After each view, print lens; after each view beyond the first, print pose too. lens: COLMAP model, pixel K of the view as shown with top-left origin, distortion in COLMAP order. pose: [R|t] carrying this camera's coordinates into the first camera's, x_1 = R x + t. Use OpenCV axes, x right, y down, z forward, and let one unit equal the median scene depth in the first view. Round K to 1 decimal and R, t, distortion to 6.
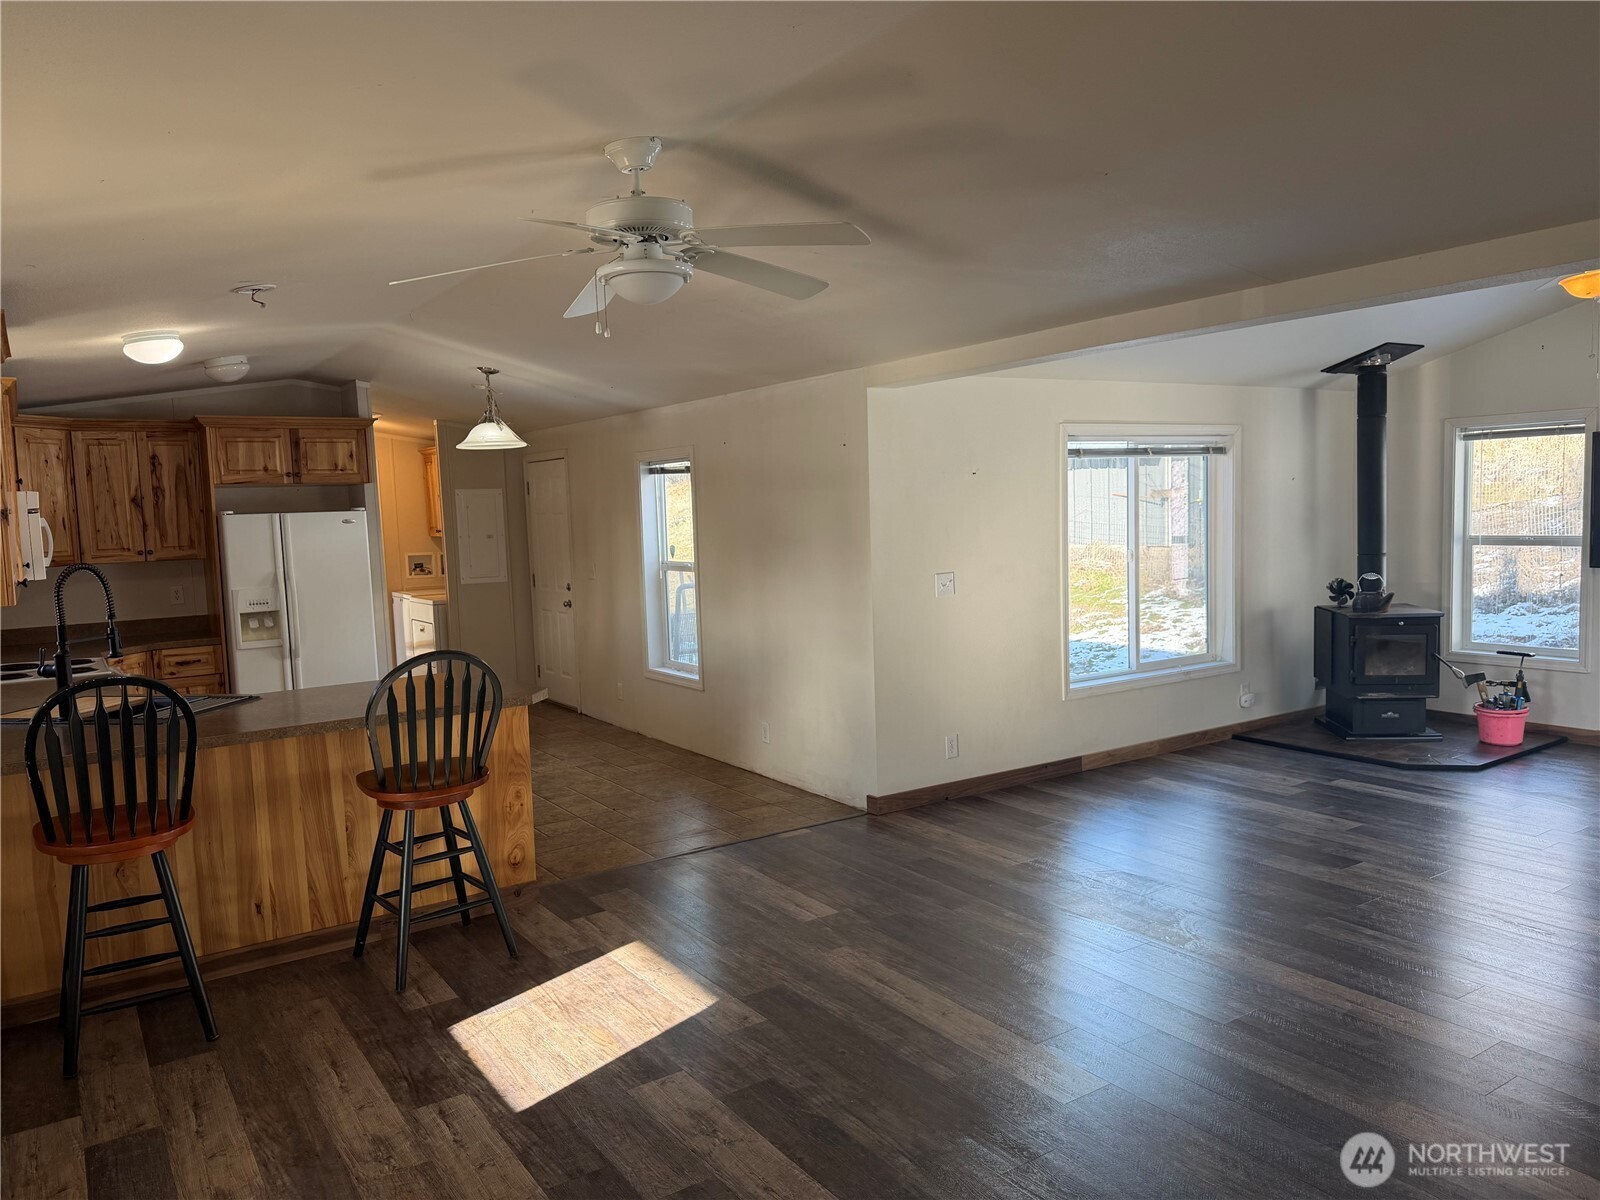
lens RADIAL K [[1118.3, 0, 790.1], [0, 1118.3, 608.1], [0, 0, 1]] dist [0.087861, -0.114872]
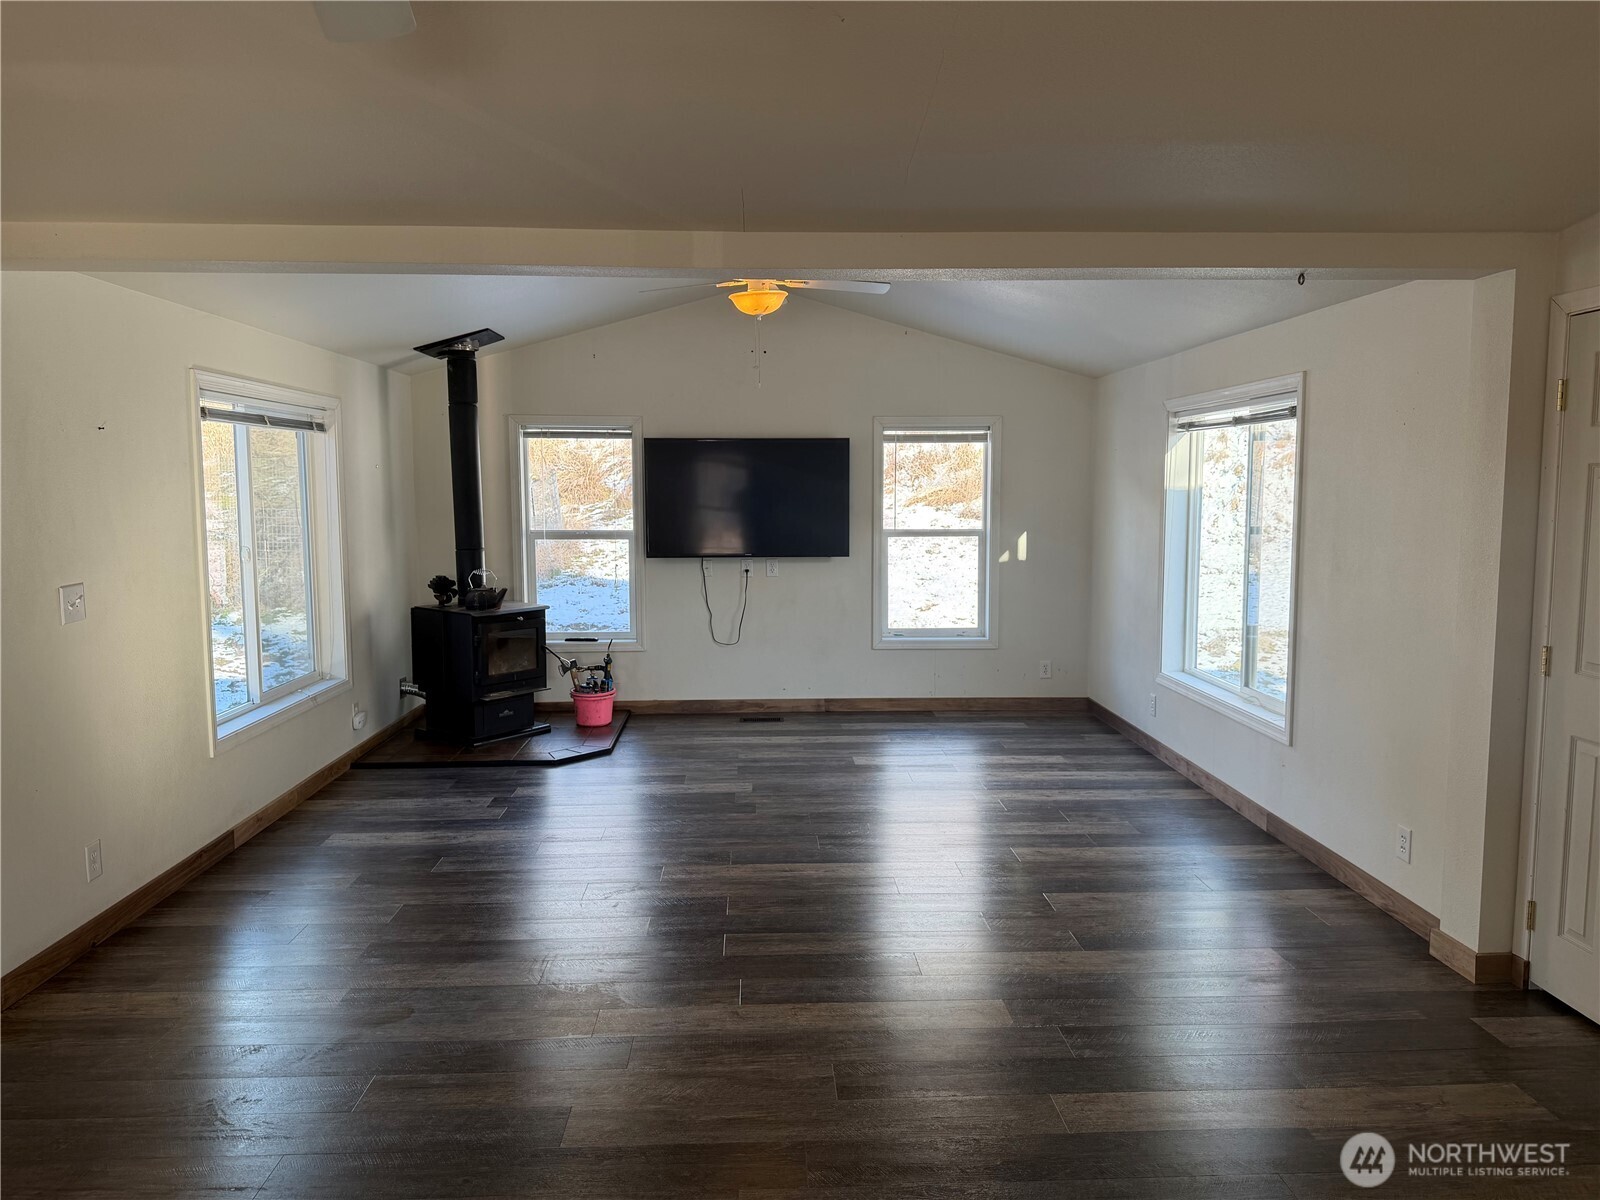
lens RADIAL K [[1118.3, 0, 799.1], [0, 1118.3, 592.4], [0, 0, 1]] dist [0.087861, -0.114872]
pose [[0.516468, -0.048002, 0.854960, -0.166461], [0.061399, 0.997934, 0.018939, -0.012530], [-0.854102, 0.042713, 0.518348, 0.286467]]
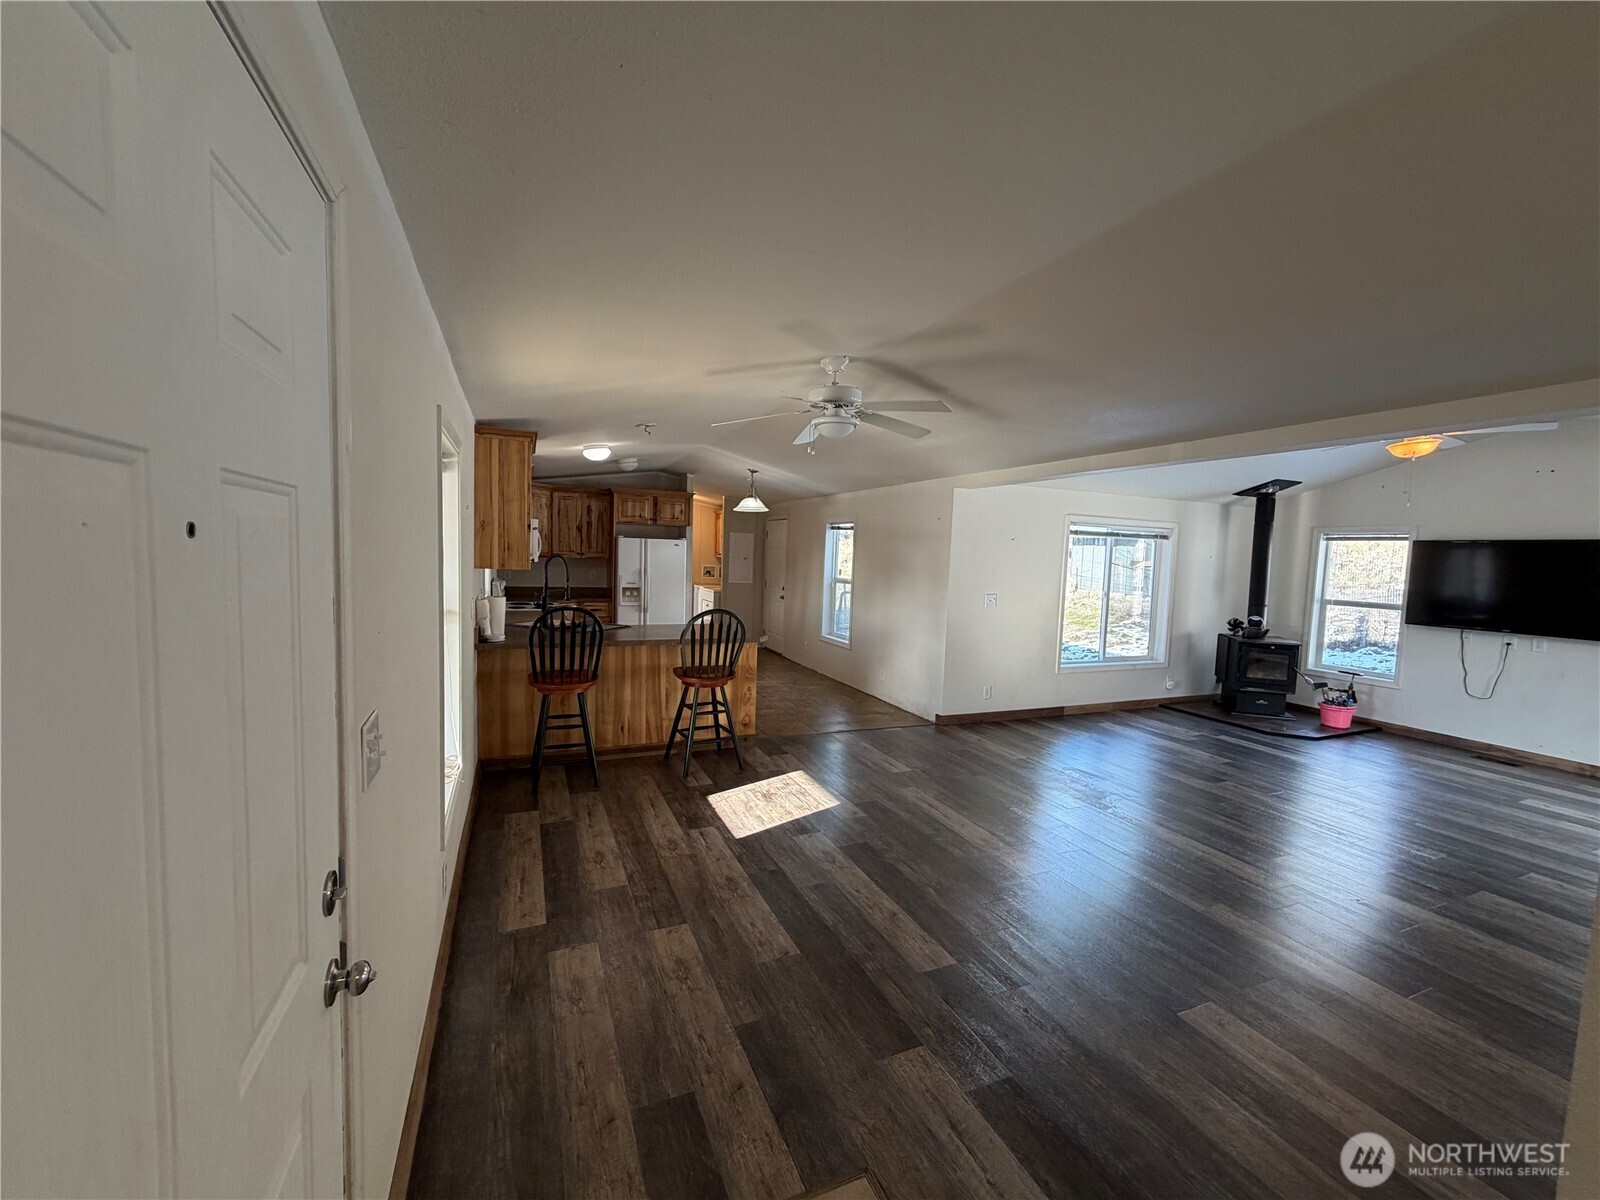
lens RADIAL K [[637.1, 0, 792.7], [0, 637.1, 600.4], [0, 0, 1]] dist [0.000088, 0.000327]
pose [[0.980423, 0.081497, -0.179245, 0.010196], [-0.084444, 0.996389, -0.008860, 0.012071], [0.177876, 0.023822, 0.983765, -0.044485]]
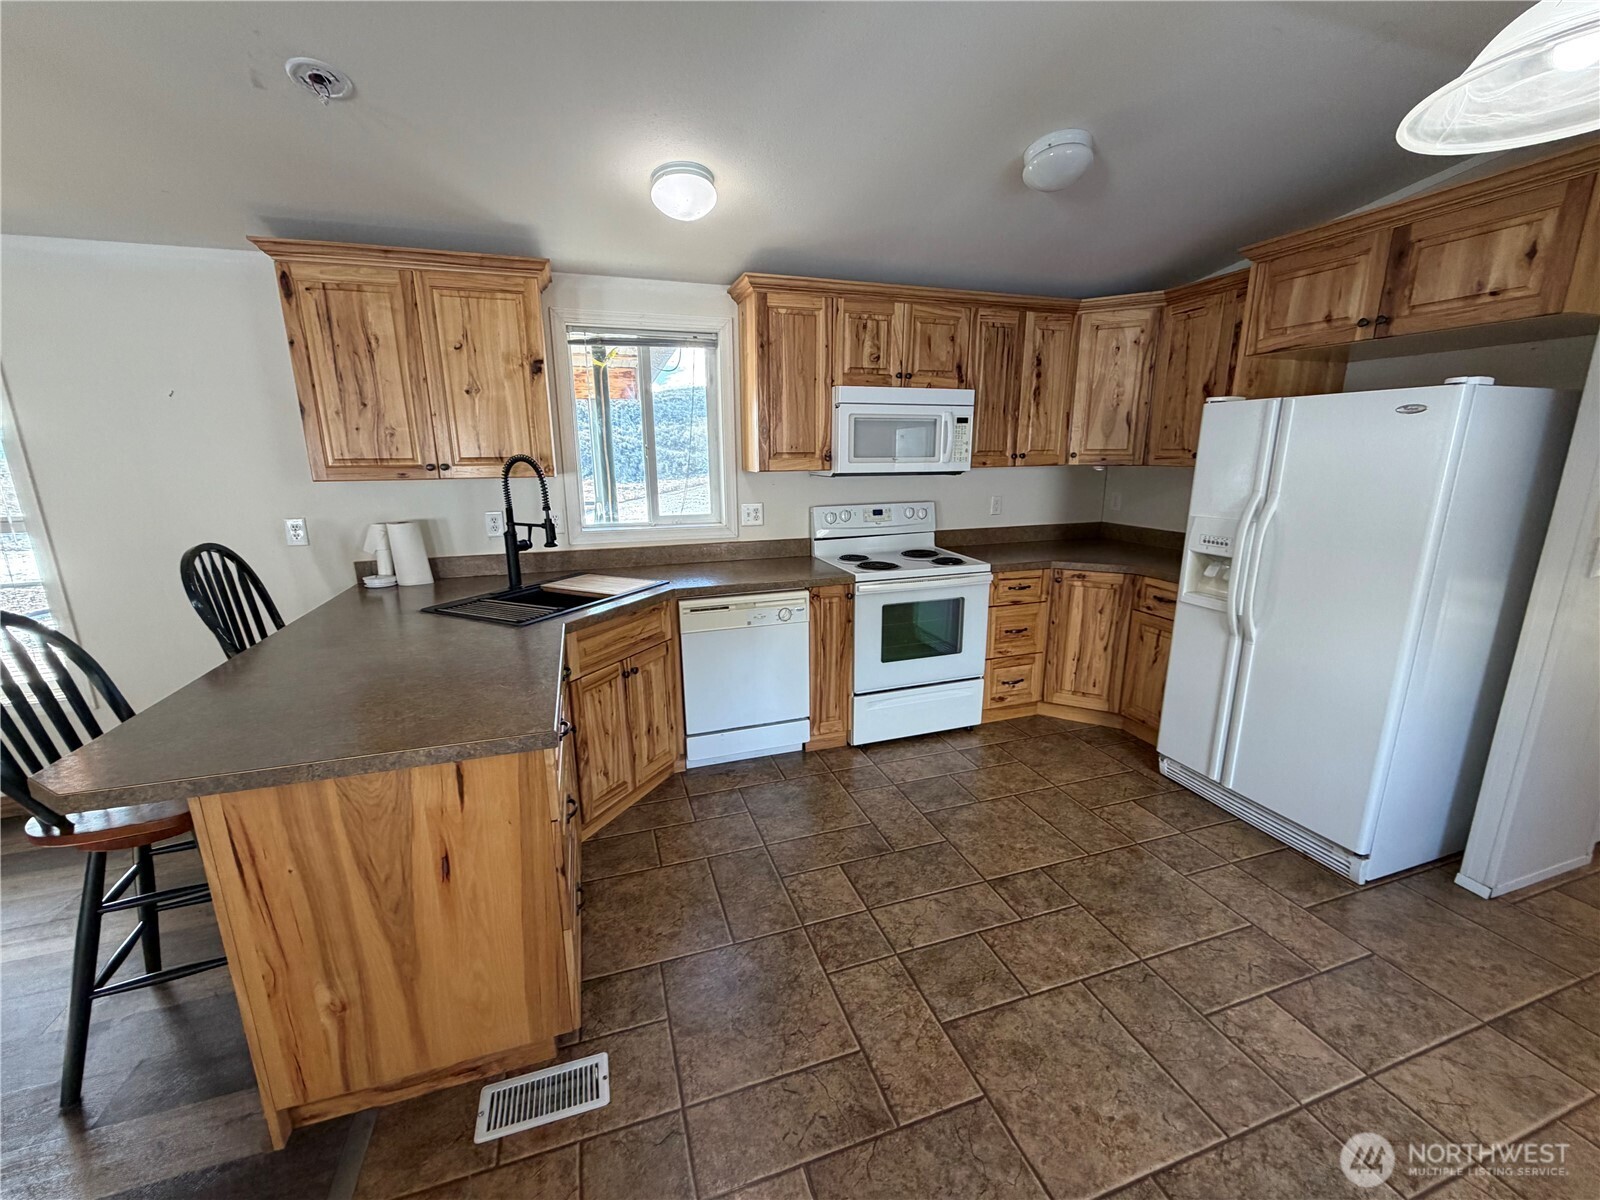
lens RADIAL K [[637.1, 0, 793.7], [0, 637.1, 599.0], [0, 0, 1]] dist [0.000088, 0.000327]
pose [[-0.263175, 0.257047, -0.929874, -0.052569], [-0.070877, 0.956095, 0.284355, -0.061182], [0.962141, 0.140742, -0.233402, 0.867077]]
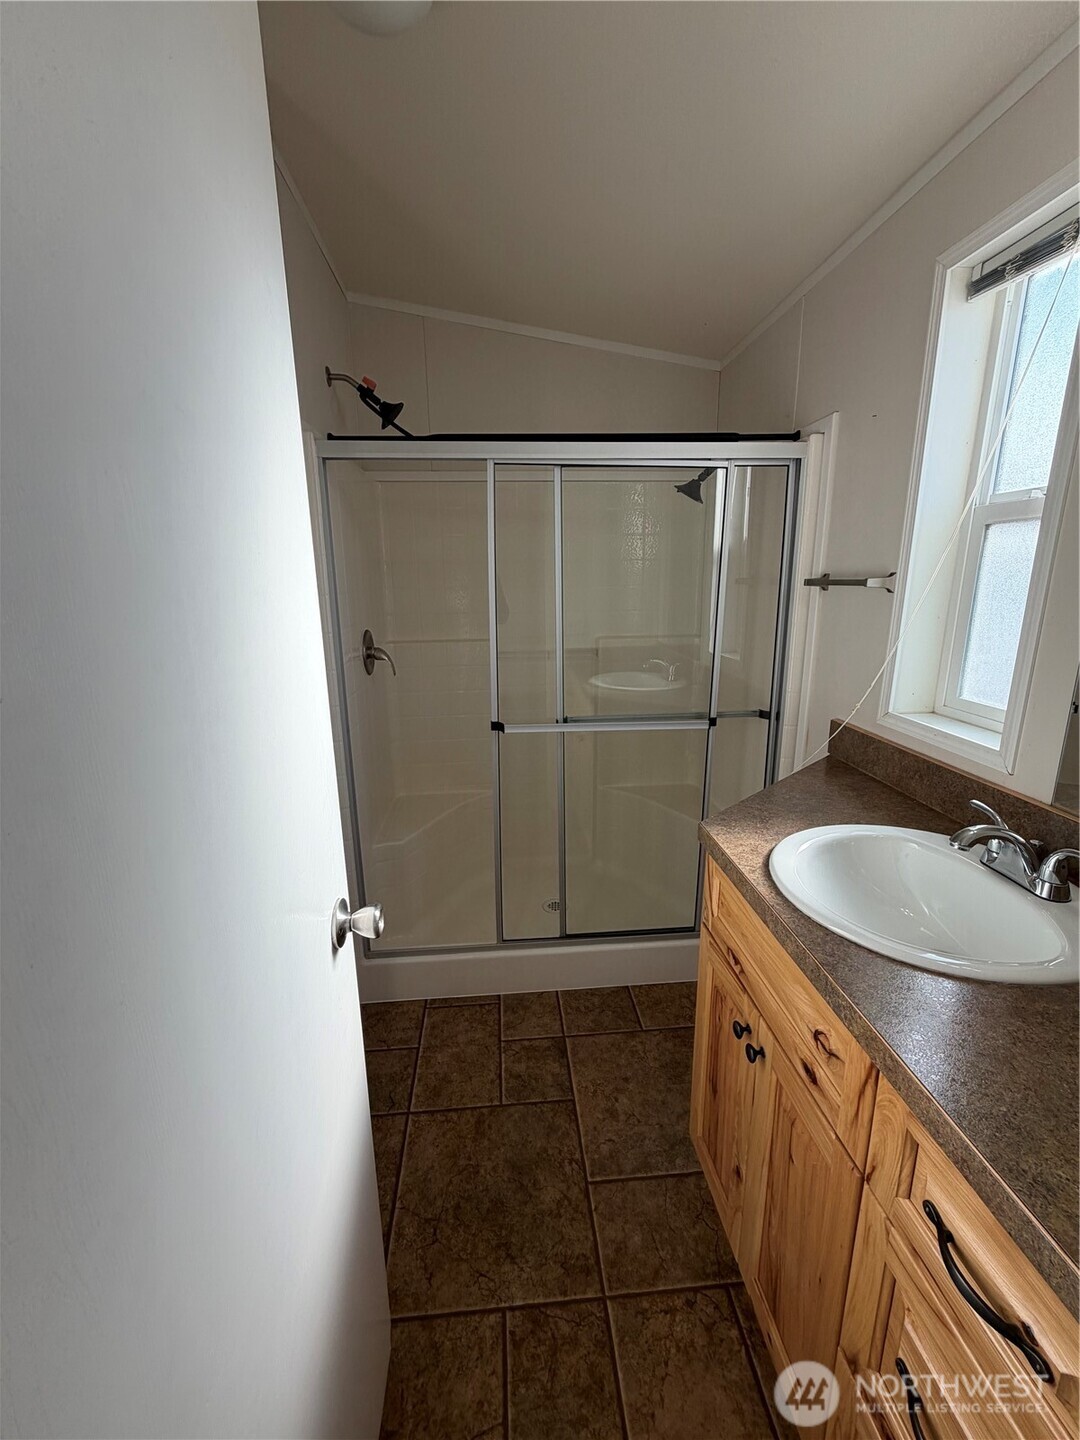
lens RADIAL K [[573.3, 0, 539.6], [0, 573.3, 710.2], [0, 0, 1]] dist [0.000088, 0.000327]
pose [[-0.874059, -0.068825, 0.480920, -0.346073], [0.087529, 0.951405, 0.295240, -0.047733], [-0.477869, 0.300152, -0.825560, 0.921032]]
